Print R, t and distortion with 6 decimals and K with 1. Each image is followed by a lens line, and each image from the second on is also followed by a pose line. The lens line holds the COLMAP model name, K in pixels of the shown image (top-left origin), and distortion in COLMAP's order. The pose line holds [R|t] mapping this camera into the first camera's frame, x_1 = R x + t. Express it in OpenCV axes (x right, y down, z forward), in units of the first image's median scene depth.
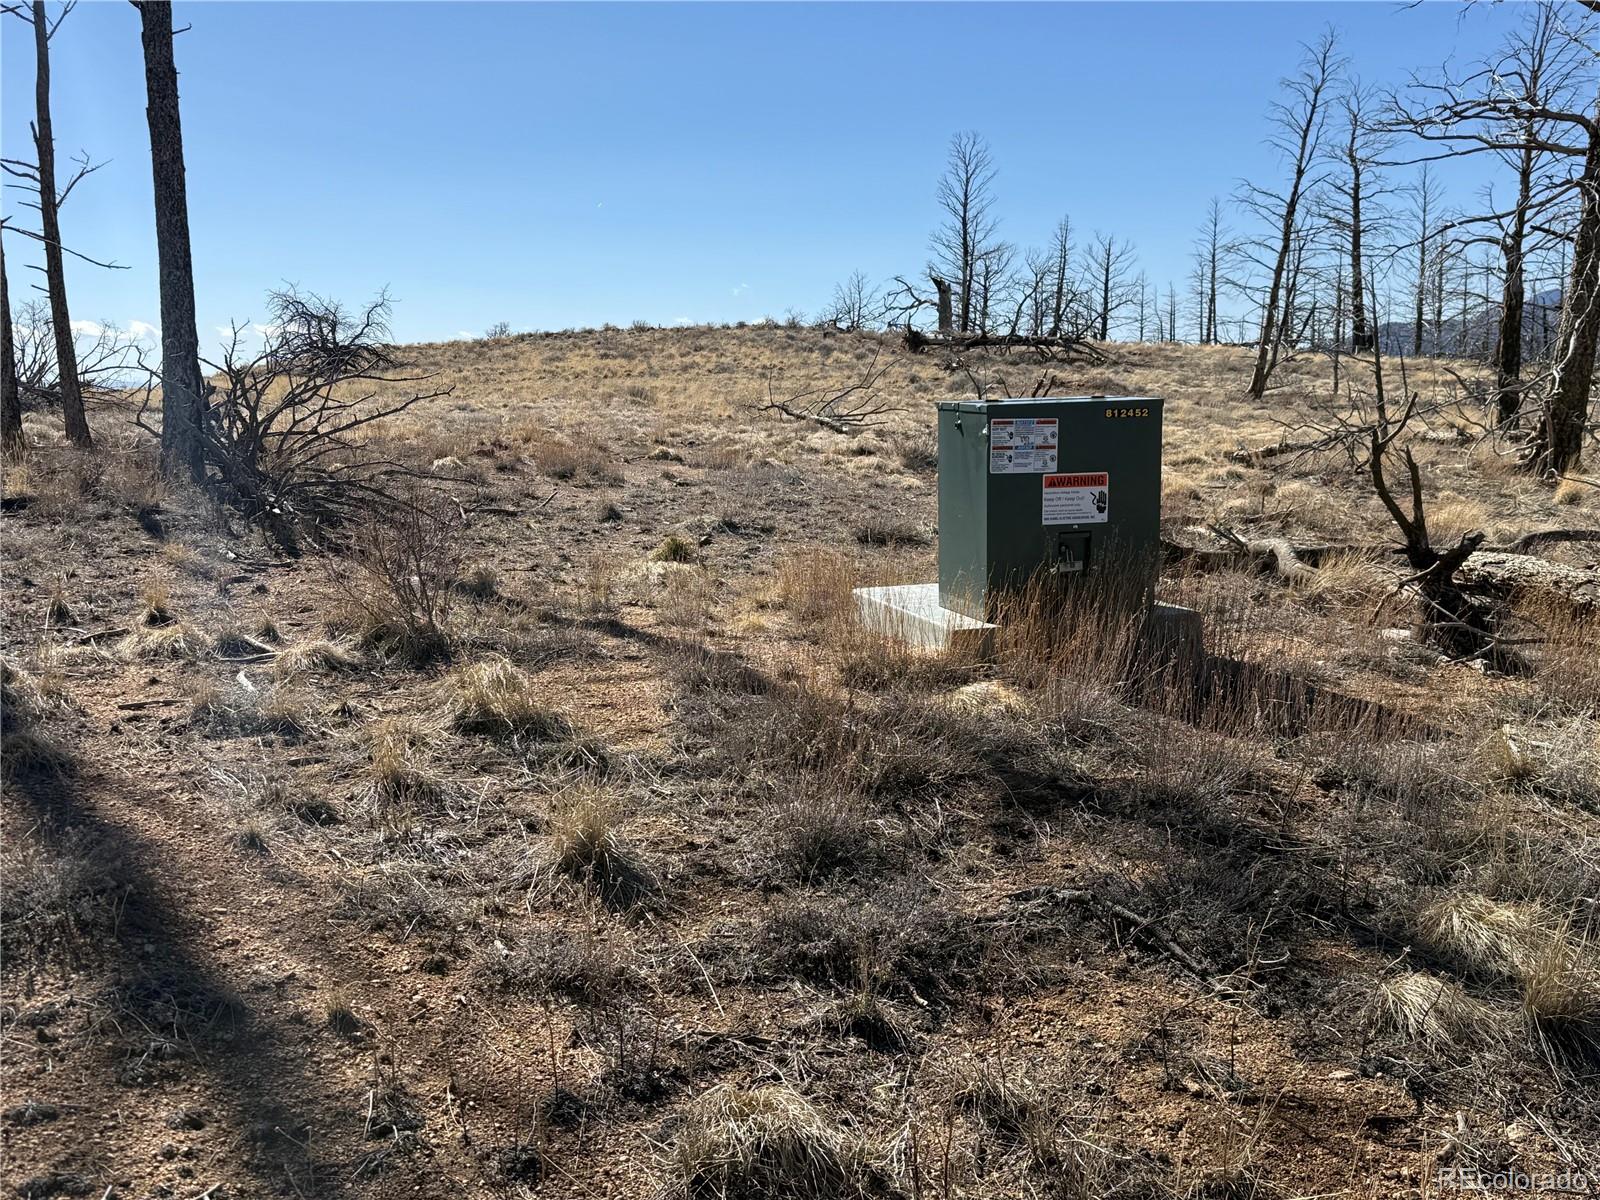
lens RADIAL K [[1765.2, 0, 798.9], [0, 1765.2, 602.0], [0, 0, 1]] dist [0.002962, 0.000000]
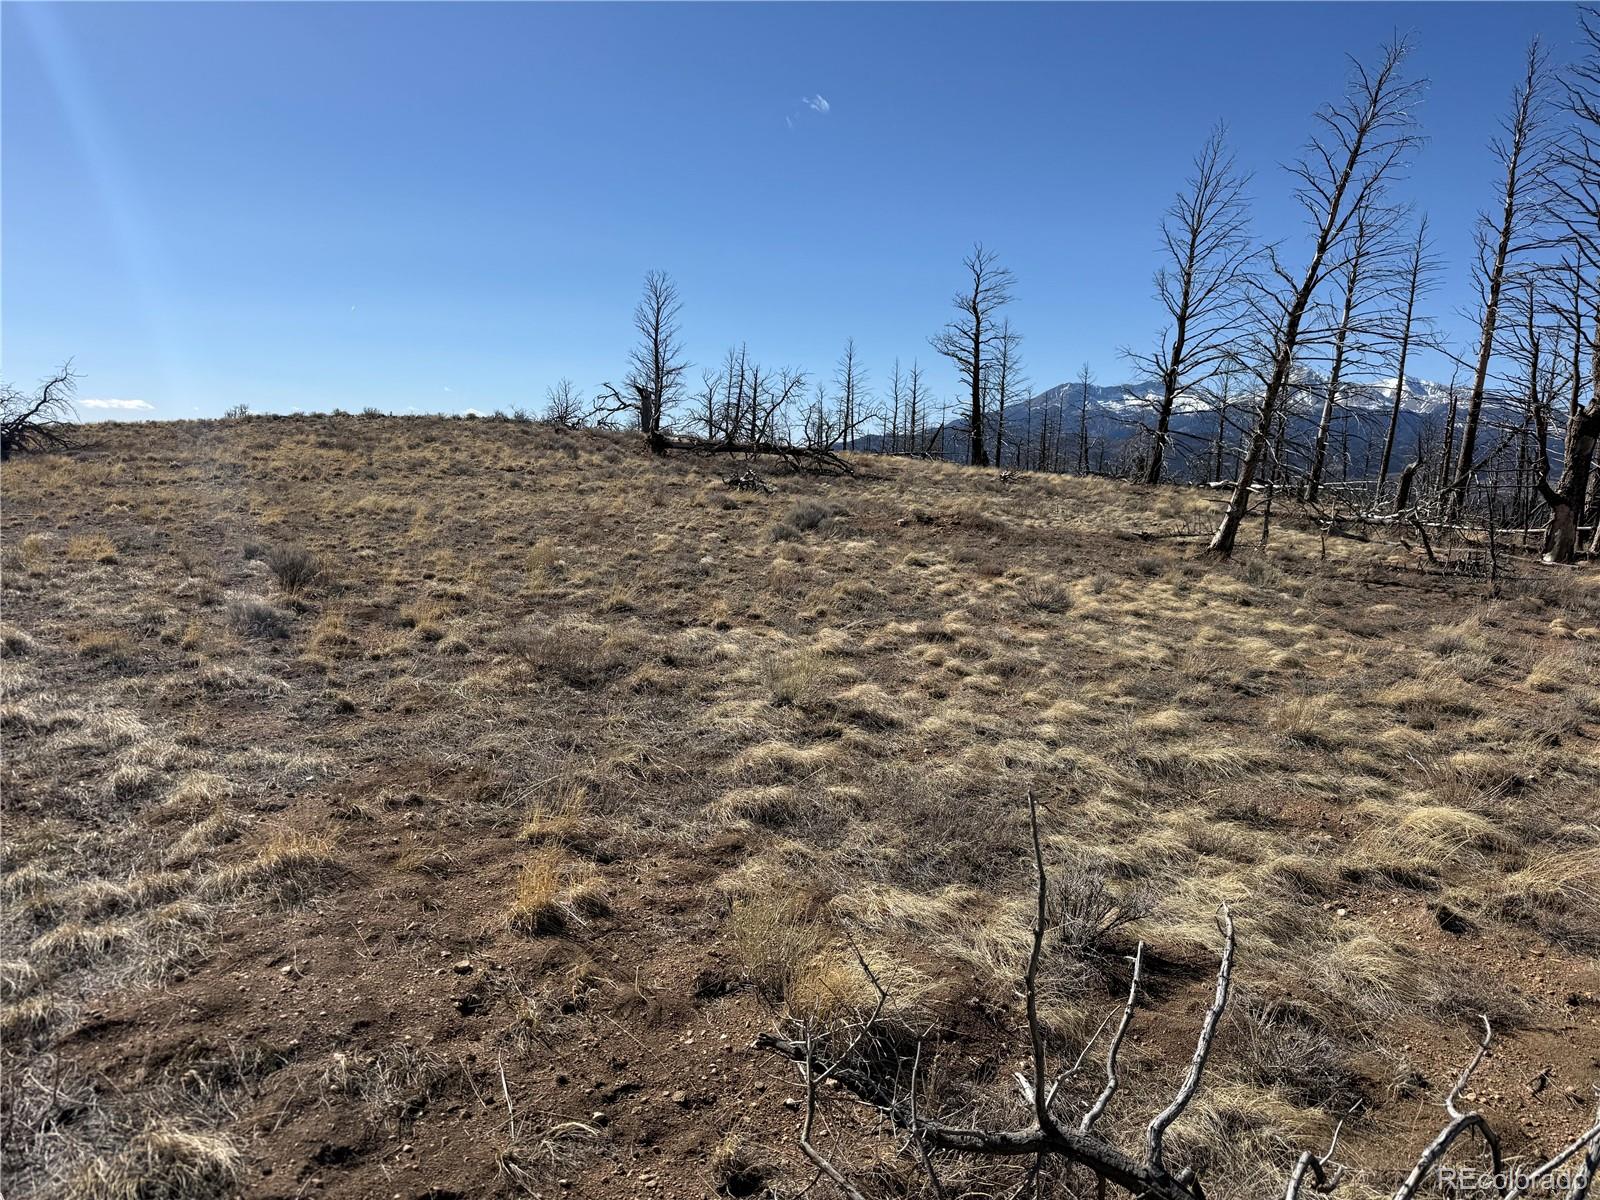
lens RADIAL K [[1109.4, 0, 804.1], [0, 1109.4, 598.7], [0, 0, 1]] dist [0.022063, -0.029736]
pose [[0.963944, 0.007346, 0.266002, -0.016764], [-0.007271, 0.999973, -0.001269, -0.046585], [-0.266004, -0.000711, 0.963972, 0.291001]]
